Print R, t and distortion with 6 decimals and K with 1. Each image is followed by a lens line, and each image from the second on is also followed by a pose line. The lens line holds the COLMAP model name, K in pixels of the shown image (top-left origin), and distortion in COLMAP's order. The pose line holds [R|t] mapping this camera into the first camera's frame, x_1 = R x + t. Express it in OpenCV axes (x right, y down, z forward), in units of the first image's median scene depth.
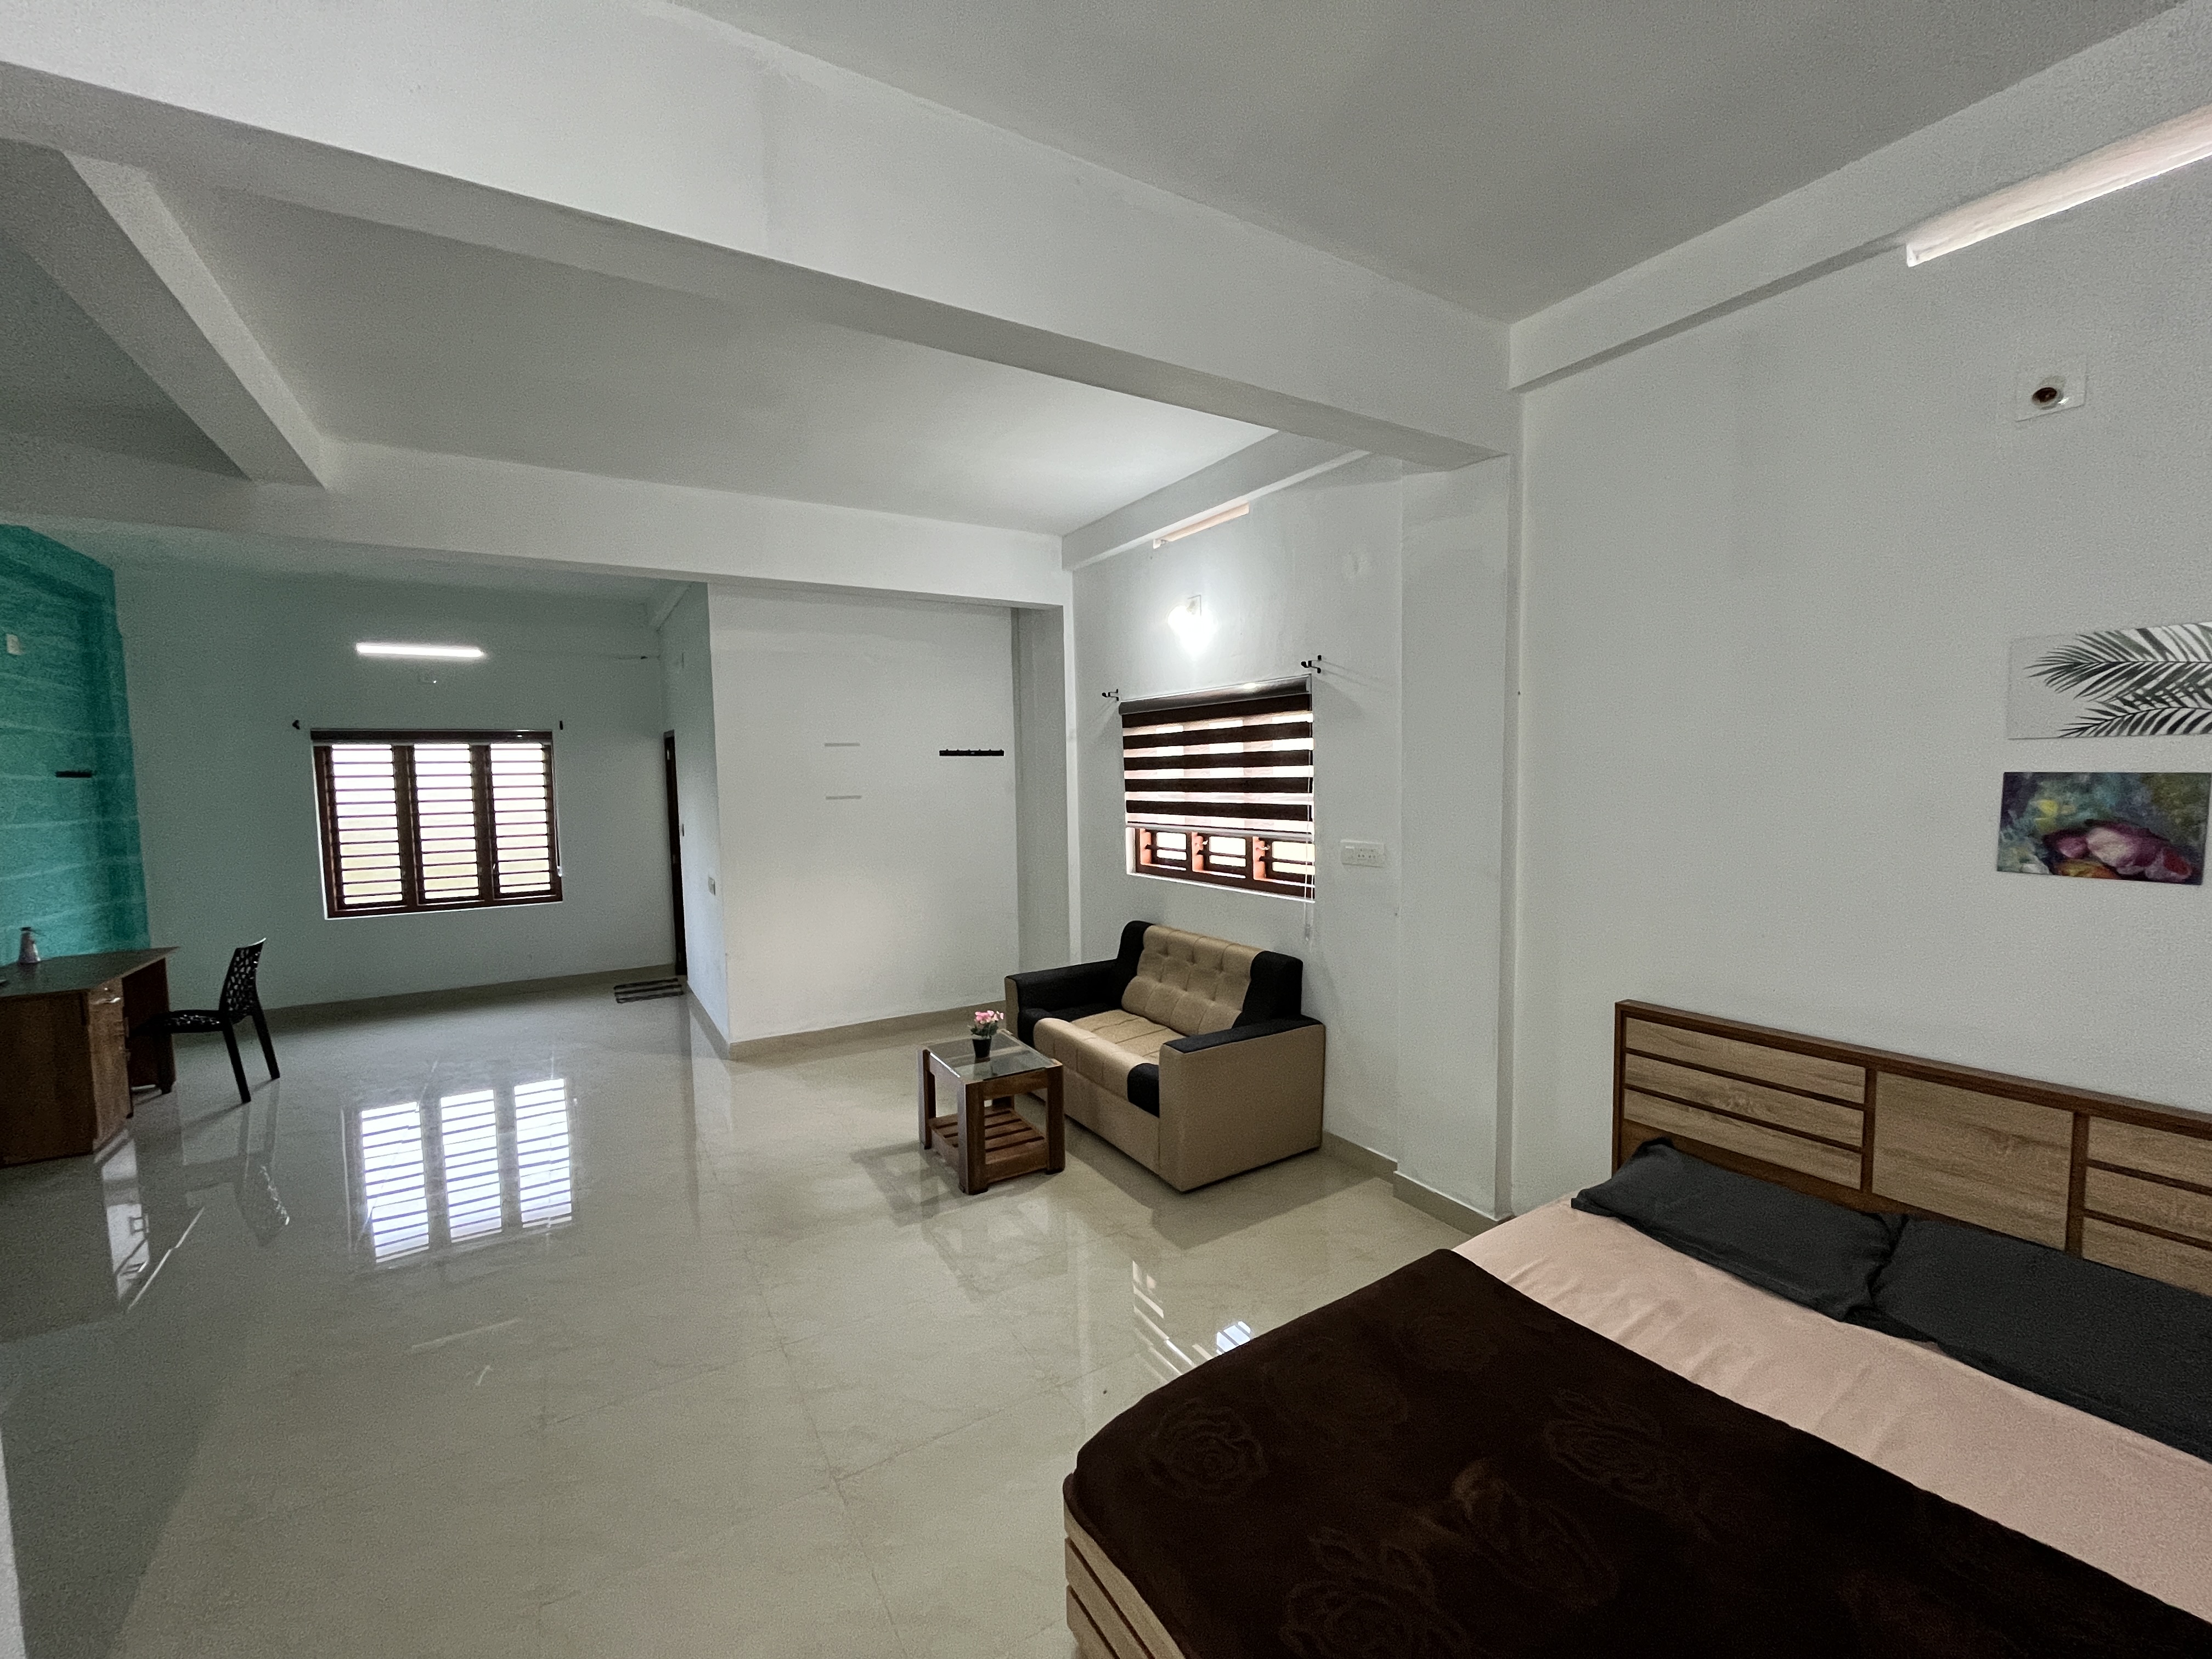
lens RADIAL K [[873.0, 0, 1106.0], [0, 873.0, 829.5], [0, 0, 1]] dist [-0.000245, -0.000170]
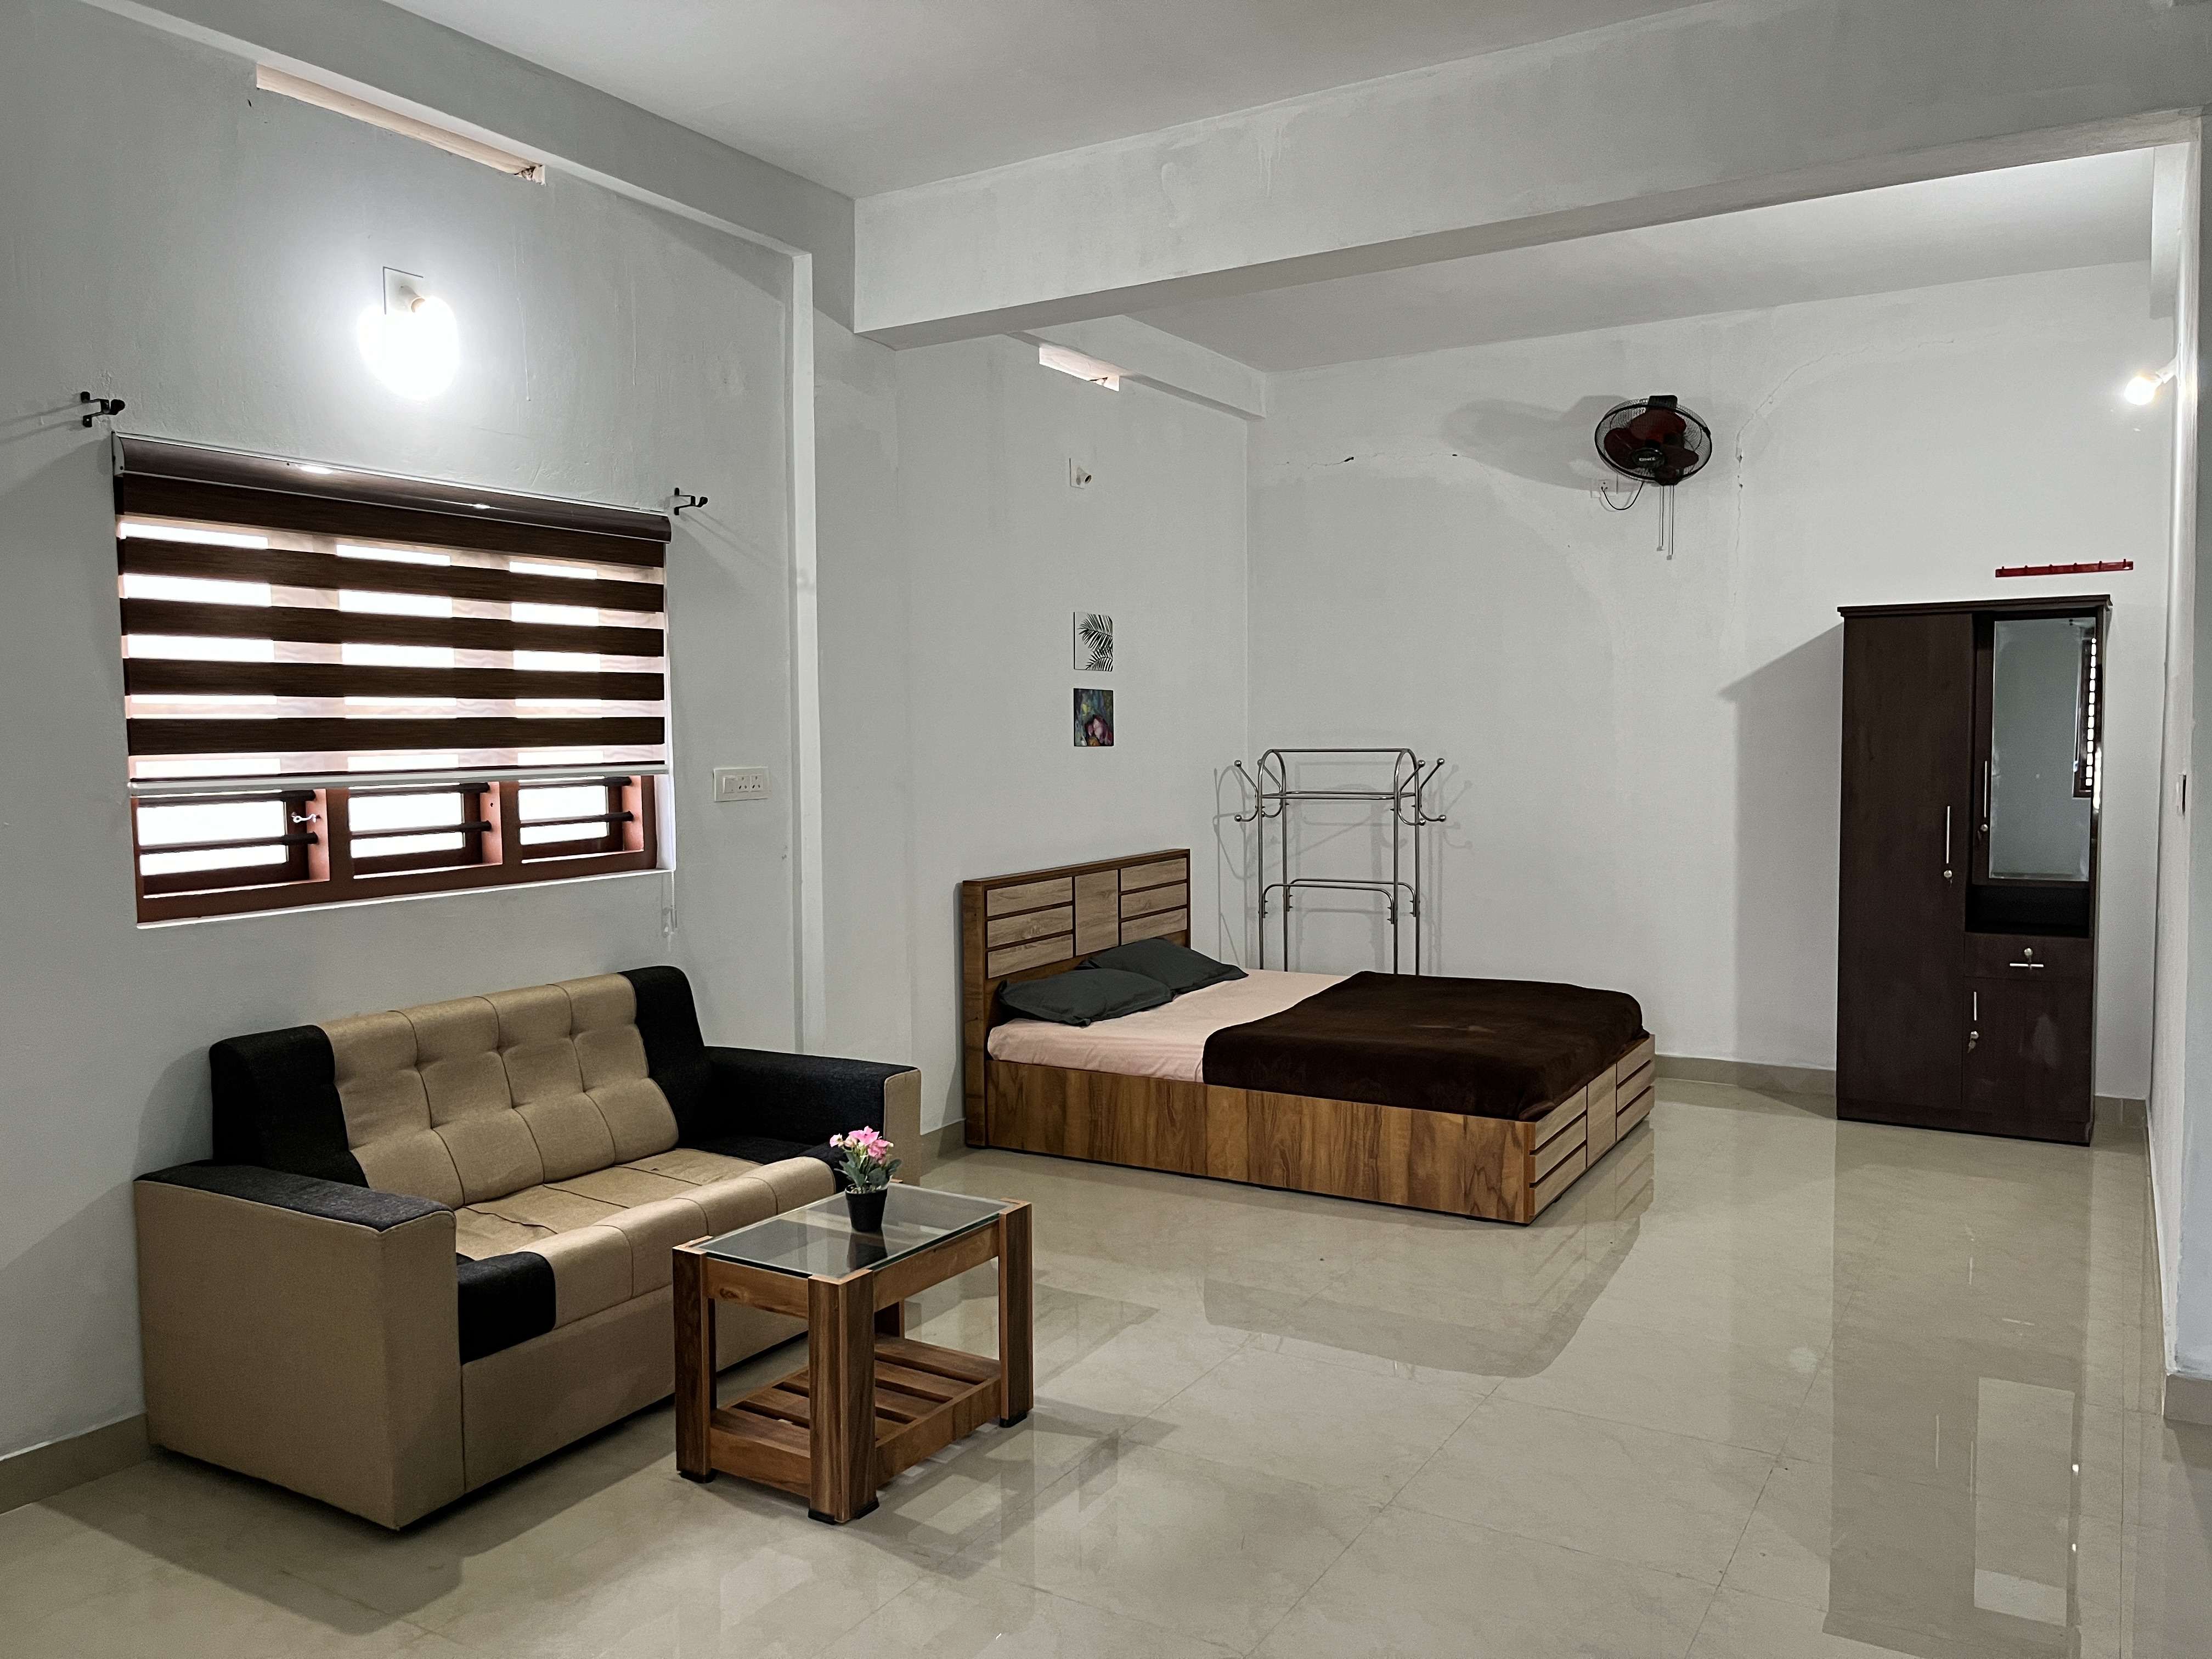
lens RADIAL K [[1673.0, 0, 1106.0], [0, 1673.0, 829.5], [0, 0, 1]] dist [-0.000634, -0.001597]
pose [[-0.461518, -0.028735, 0.886665, -1.746301], [0.075574, 0.994568, 0.071569, -0.018087], [-0.883906, 0.100040, -0.456840, 2.236922]]
